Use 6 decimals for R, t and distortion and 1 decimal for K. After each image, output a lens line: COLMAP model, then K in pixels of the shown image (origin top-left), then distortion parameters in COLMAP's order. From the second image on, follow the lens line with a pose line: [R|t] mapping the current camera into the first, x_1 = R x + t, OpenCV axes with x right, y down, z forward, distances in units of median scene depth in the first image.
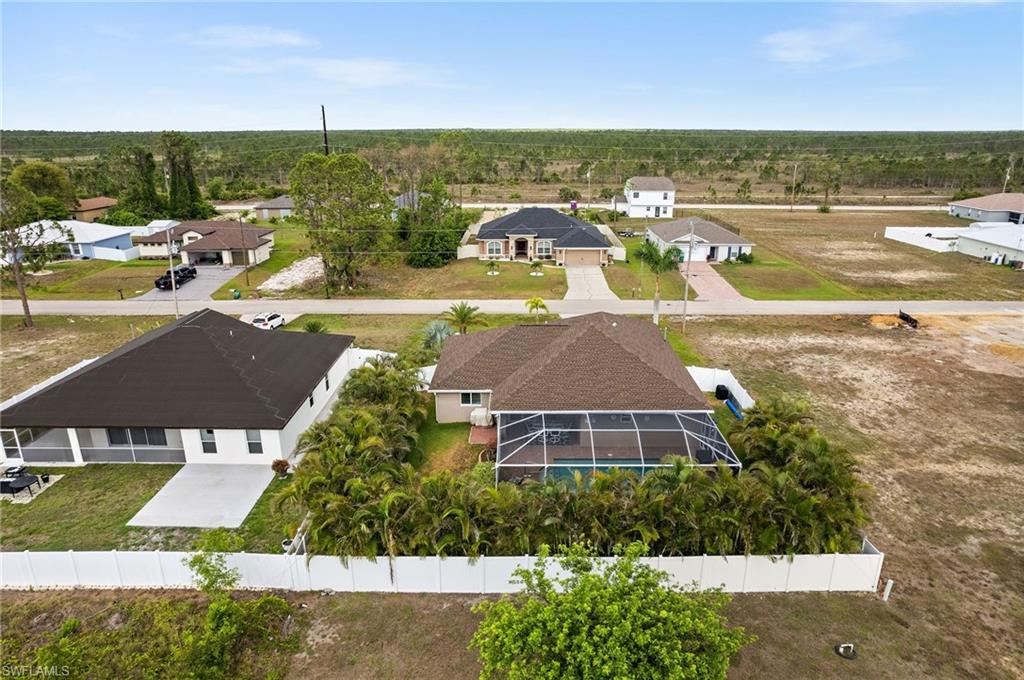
lens RADIAL K [[658.8, 0, 518.1], [0, 658.8, 341.5], [0, 0, 1]] dist [-0.084621, 0.080830]
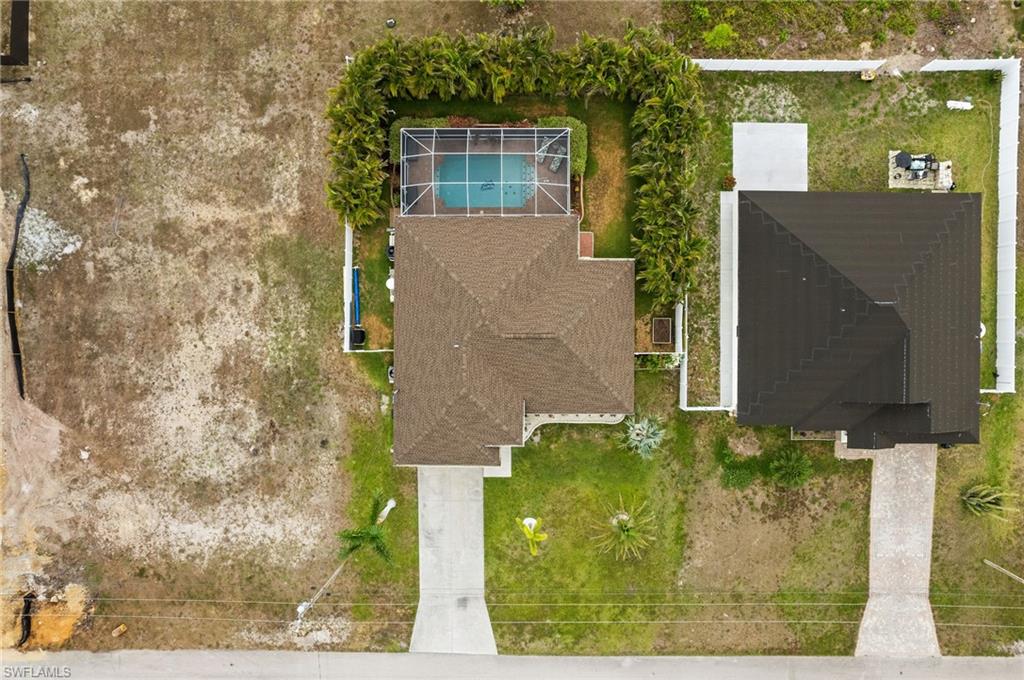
lens RADIAL K [[658.8, 0, 518.1], [0, 658.8, 341.5], [0, 0, 1]] dist [-0.084621, 0.080830]
pose [[-0.999962, 0.002700, 0.008248, 0.042574], [0.006955, -0.319207, 0.947659, -0.804764], [0.005192, 0.947681, 0.319176, 0.593604]]
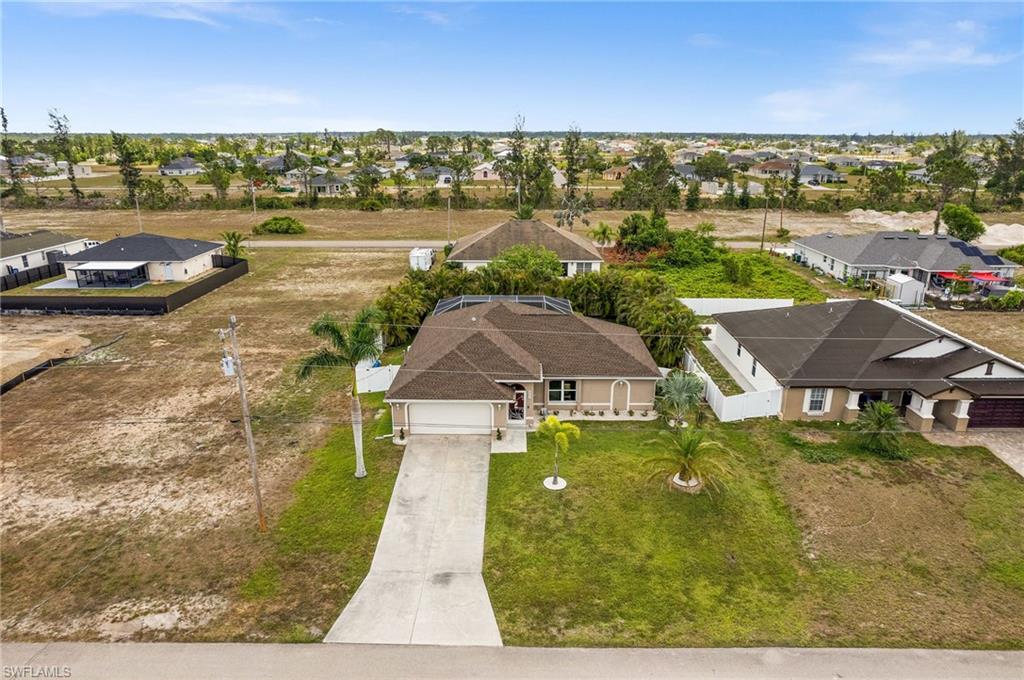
lens RADIAL K [[658.8, 0, 518.1], [0, 658.8, 341.5], [0, 0, 1]] dist [-0.084621, 0.080830]
pose [[-0.999998, 0.000017, -0.001954, 0.071193], [-0.001136, 0.808446, 0.588569, -0.501685], [0.001590, 0.588570, -0.808444, 1.571772]]
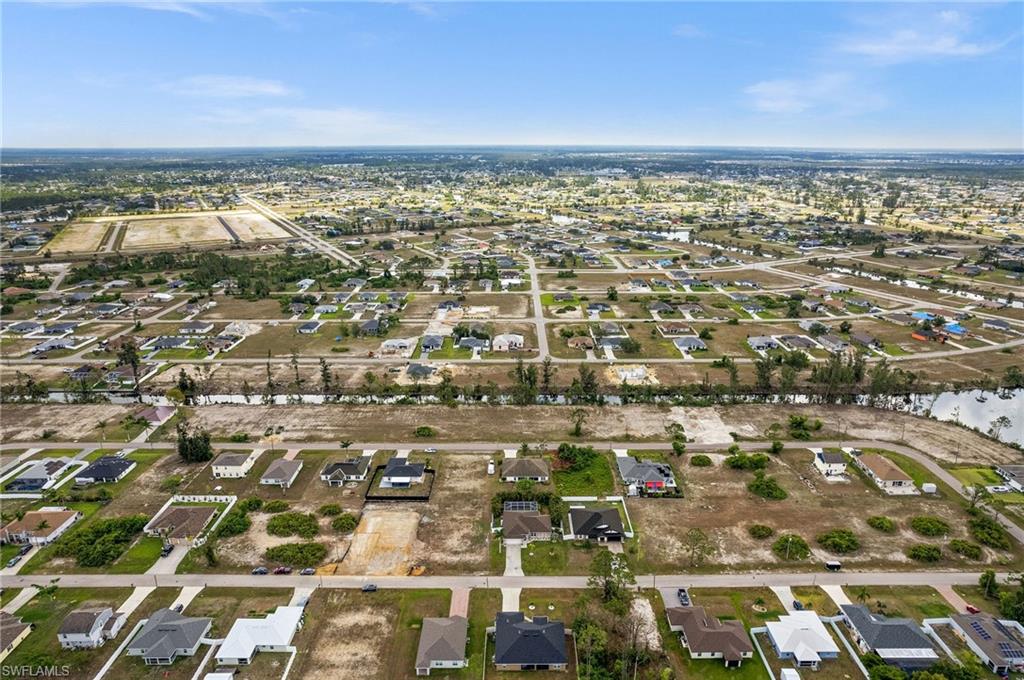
lens RADIAL K [[658.8, 0, 518.1], [0, 658.8, 341.5], [0, 0, 1]] dist [-0.084621, 0.080830]
pose [[-0.999916, 0.002604, -0.012731, 0.166445], [-0.005250, 0.815227, 0.579117, -3.483915], [0.011887, 0.579135, -0.815145, 3.712833]]
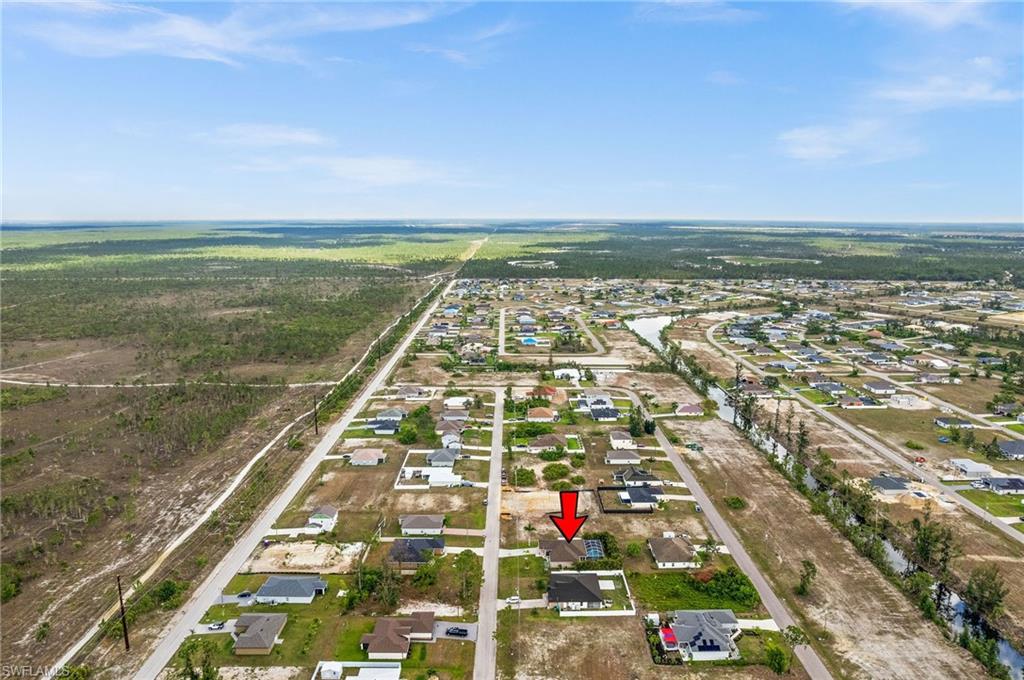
lens RADIAL K [[658.8, 0, 518.1], [0, 658.8, 341.5], [0, 0, 1]] dist [-0.084621, 0.080830]
pose [[-0.018742, -0.189324, 0.981736, -4.161521], [0.307165, 0.933332, 0.185853, -2.313119], [-0.951472, 0.305038, 0.040661, 0.555192]]
